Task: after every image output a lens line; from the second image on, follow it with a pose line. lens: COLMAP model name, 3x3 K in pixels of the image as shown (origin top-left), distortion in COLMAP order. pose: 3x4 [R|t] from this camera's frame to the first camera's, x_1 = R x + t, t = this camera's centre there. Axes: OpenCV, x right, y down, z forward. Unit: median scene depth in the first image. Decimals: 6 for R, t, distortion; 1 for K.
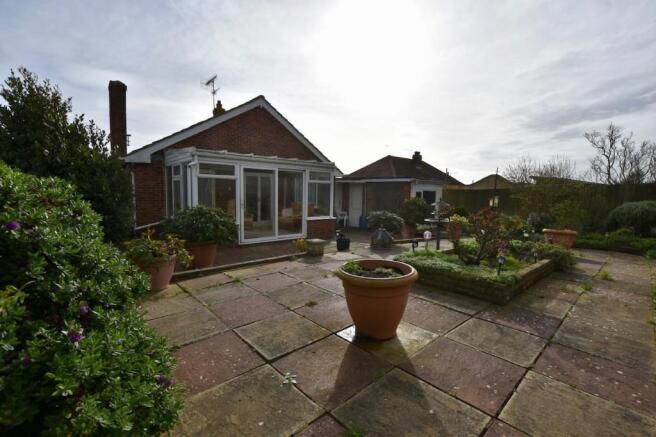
lens RADIAL K [[287.7, 0, 329.9], [0, 287.7, 219.7], [0, 0, 1]] dist [-0.036256, 0.006407]
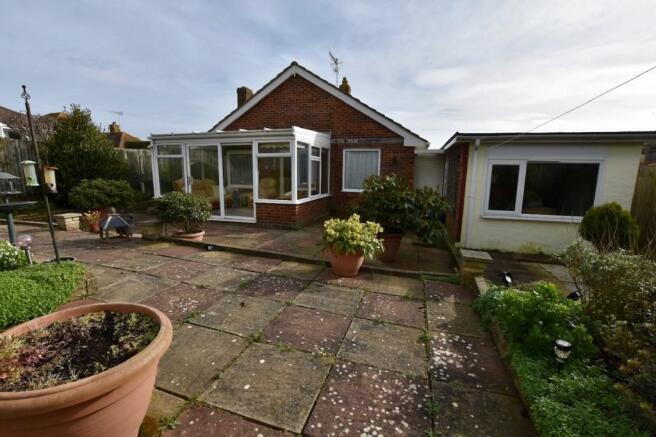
lens RADIAL K [[287.7, 0, 329.9], [0, 287.7, 219.7], [0, 0, 1]] dist [-0.036256, 0.006407]
pose [[0.490938, 0.133710, -0.860872, 0.702295], [-0.083874, 0.990816, 0.106061, -0.050672], [0.867147, 0.020135, 0.497644, 0.712251]]
